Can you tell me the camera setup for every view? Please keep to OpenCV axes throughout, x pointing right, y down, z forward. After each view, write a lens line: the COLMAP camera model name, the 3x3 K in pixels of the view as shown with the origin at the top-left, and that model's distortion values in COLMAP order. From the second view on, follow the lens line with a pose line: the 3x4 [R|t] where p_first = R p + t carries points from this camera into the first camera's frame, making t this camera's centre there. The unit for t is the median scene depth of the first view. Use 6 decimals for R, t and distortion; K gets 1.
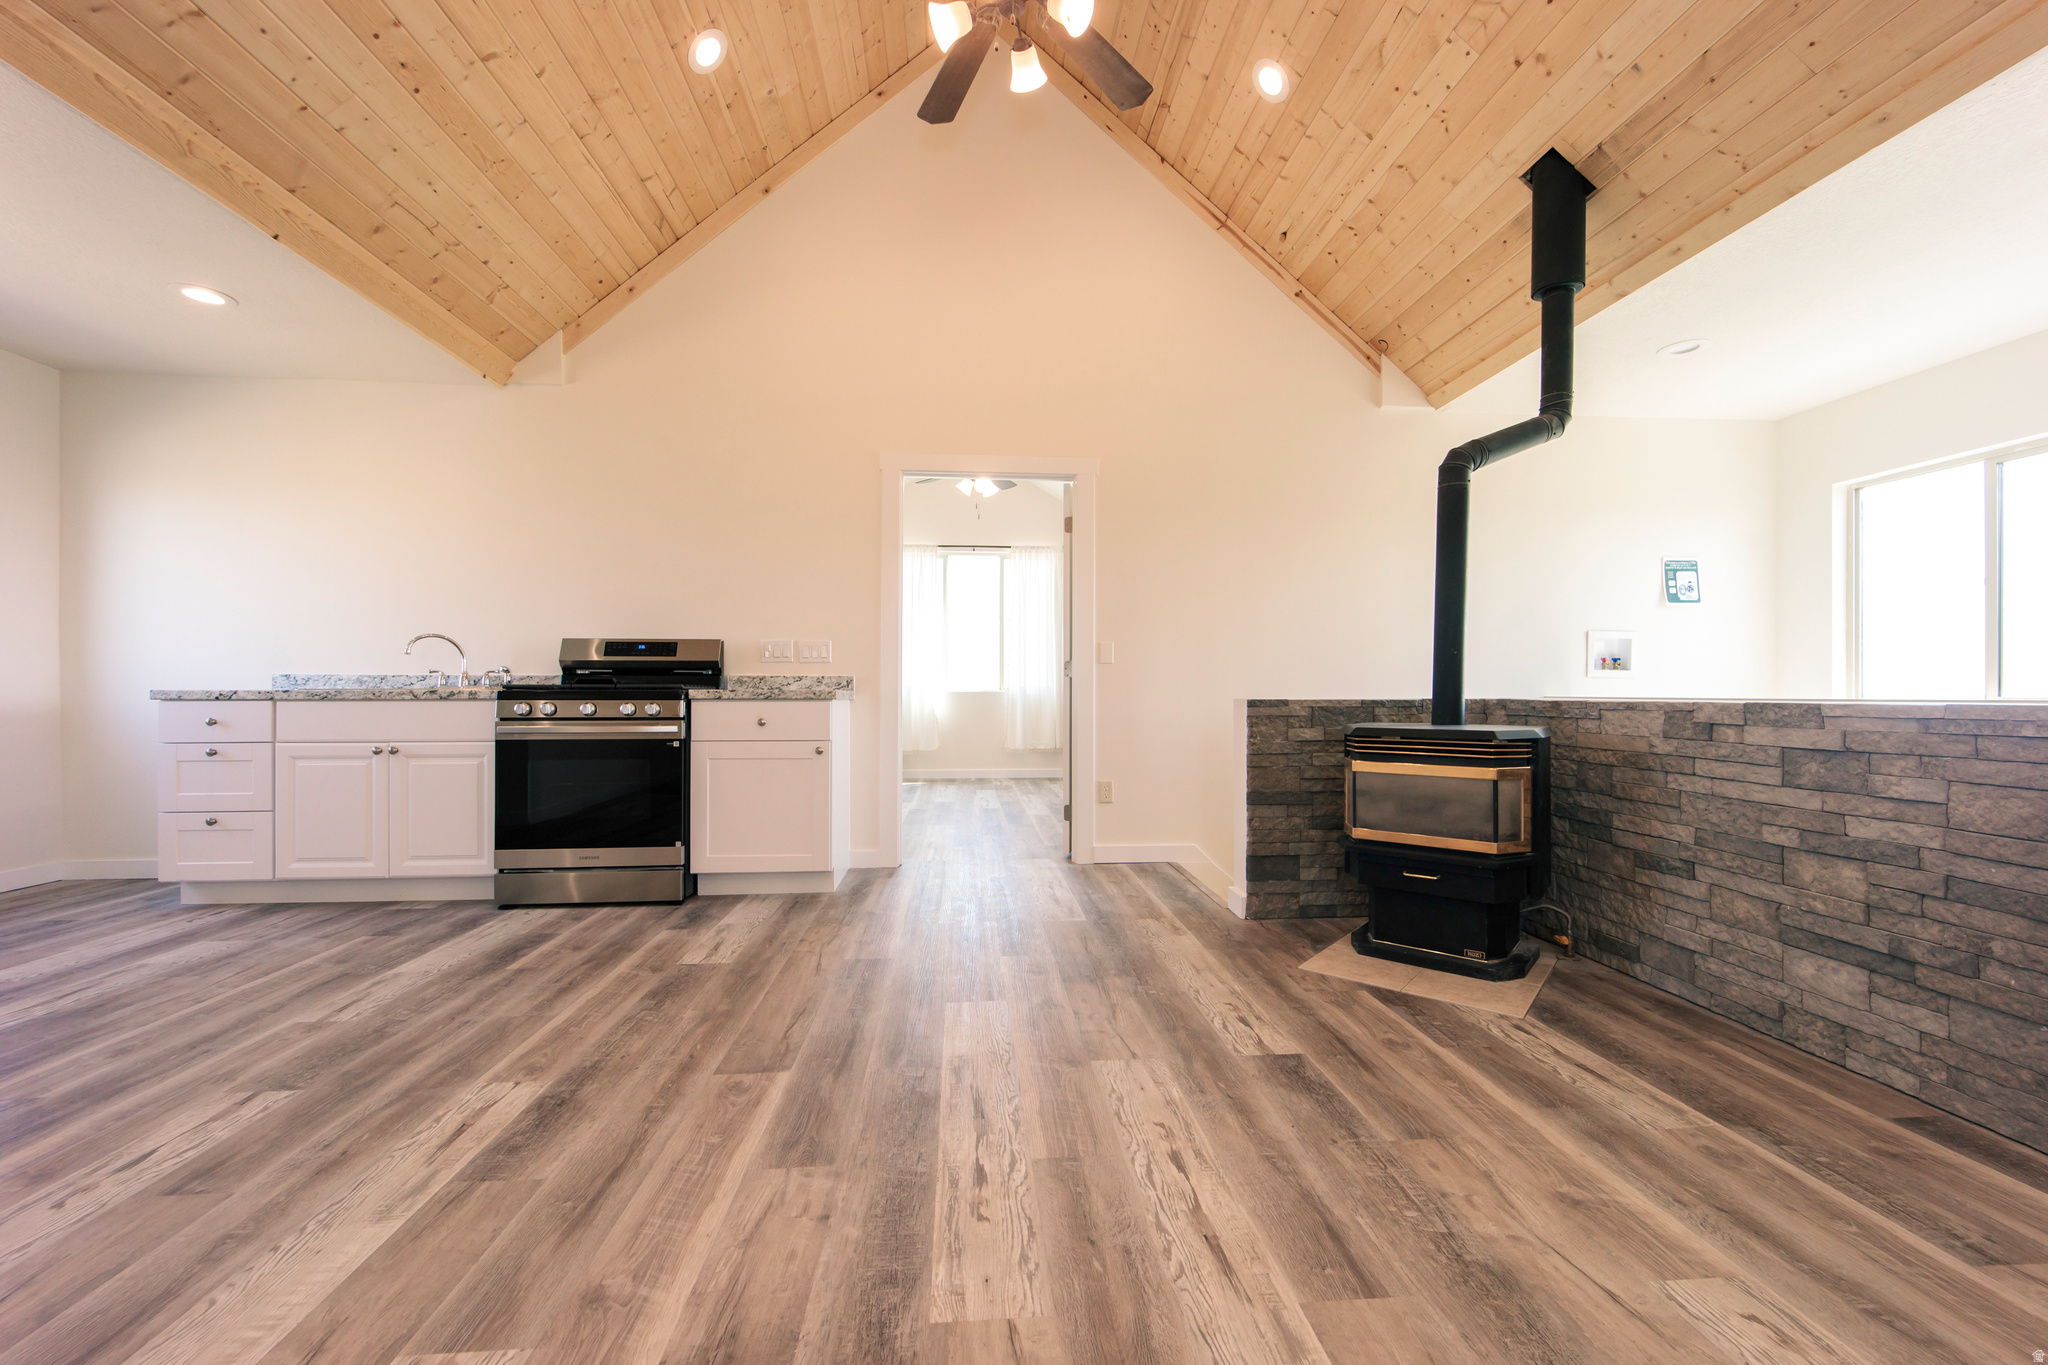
lens RADIAL K [[833.5, 0, 1037.5], [0, 833.5, 690.0], [0, 0, 1]] dist [0.004665, -0.000933]
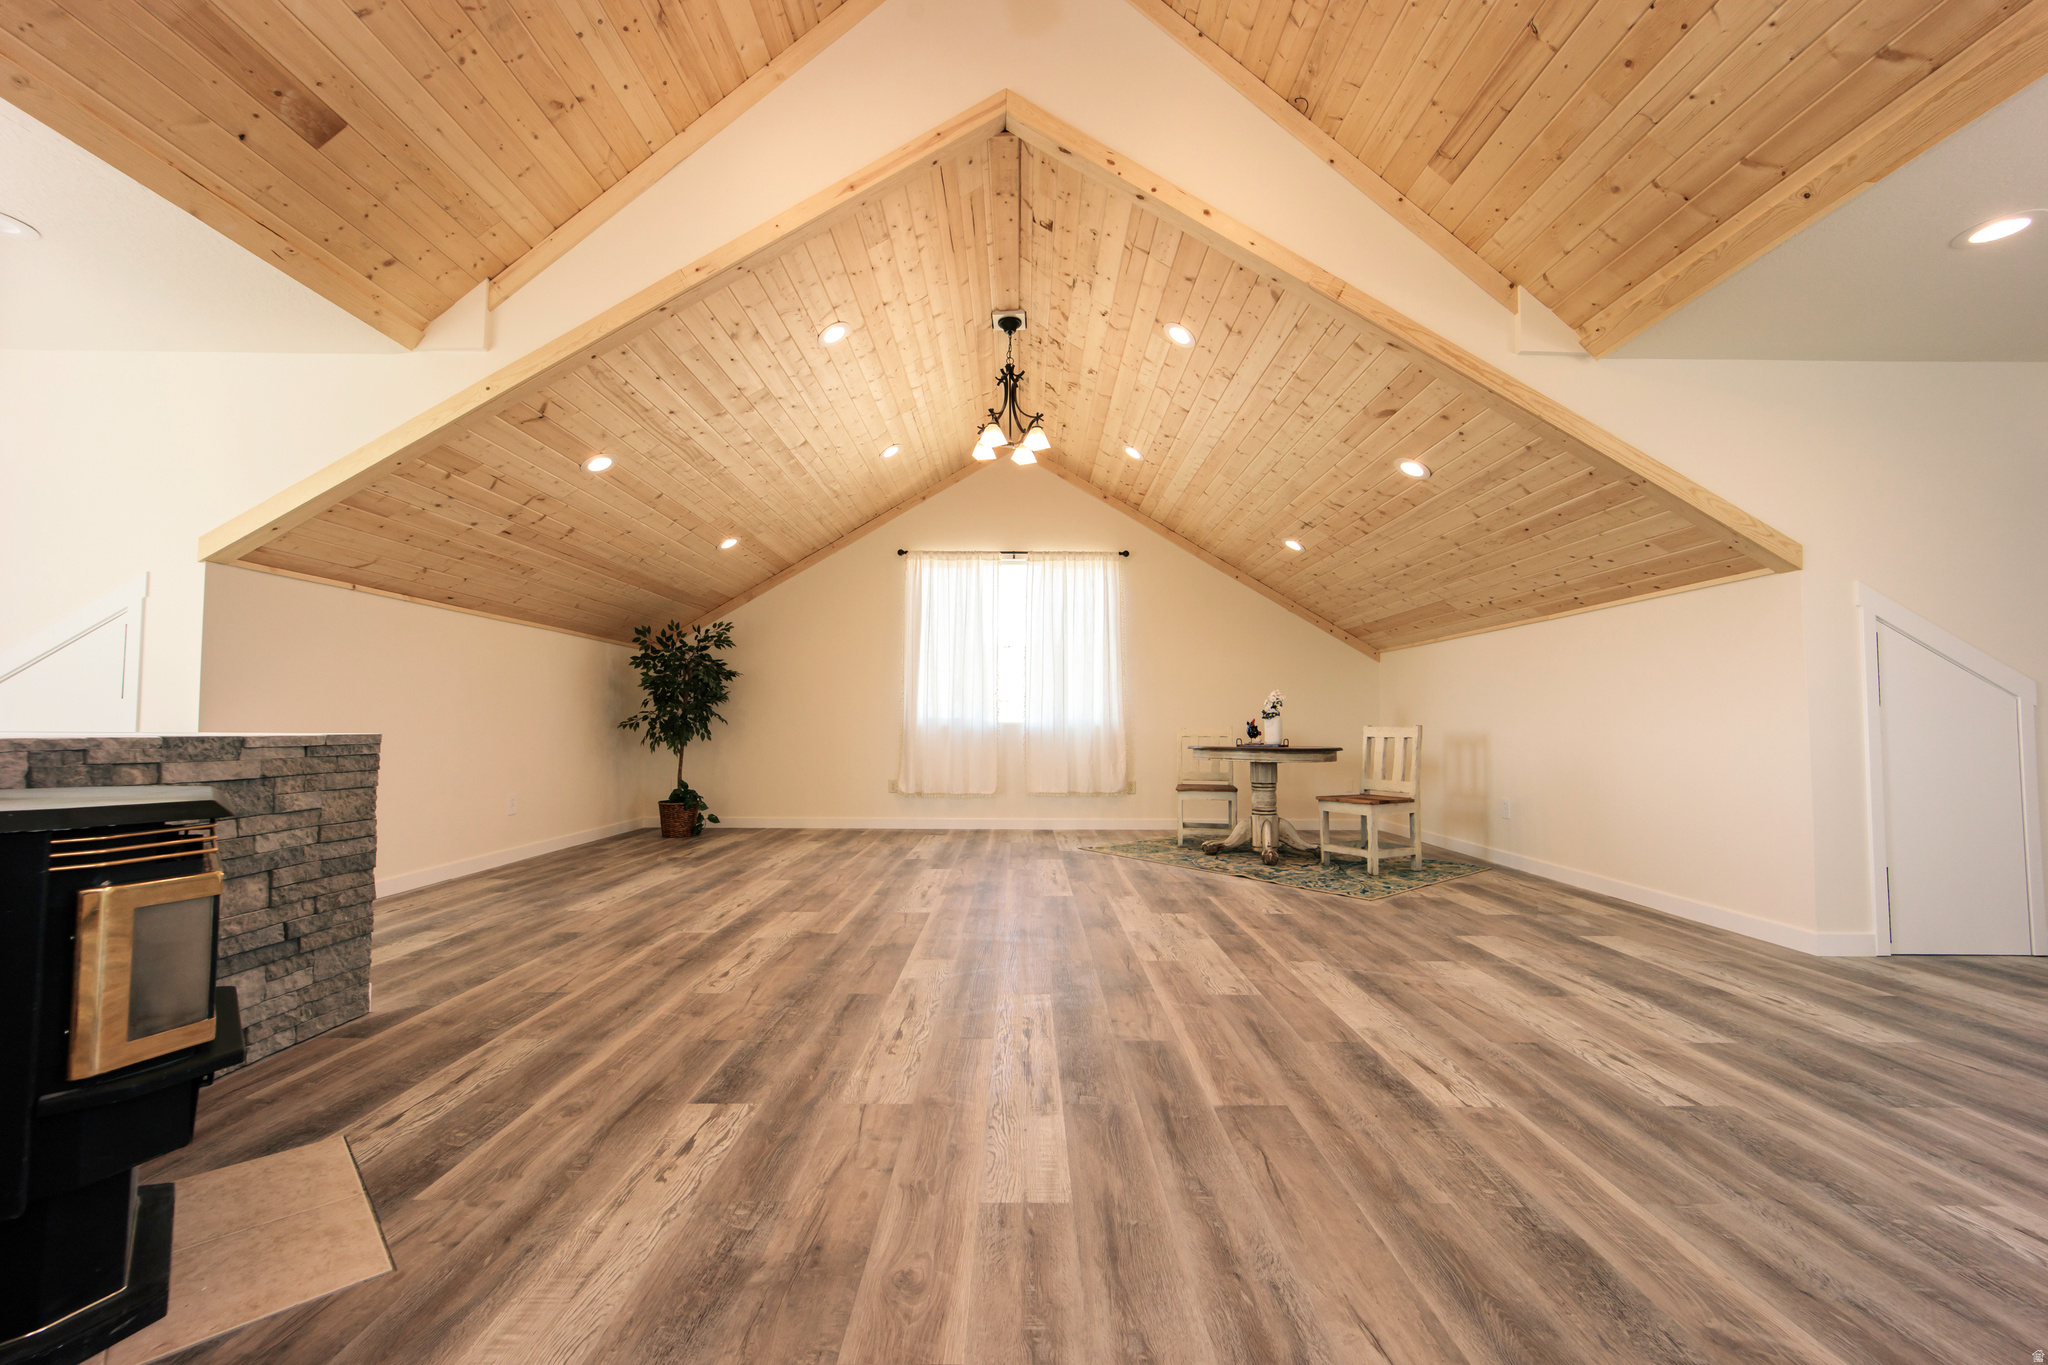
lens RADIAL K [[833.5, 0, 1025.6], [0, 833.5, 682.3], [0, 0, 1]] dist [0.004665, -0.000933]
pose [[-0.996233, 0.002398, 0.086685, -0.165782], [-0.002683, 0.998287, -0.058448, 0.007677], [-0.086676, -0.058460, -0.994520, 2.122514]]
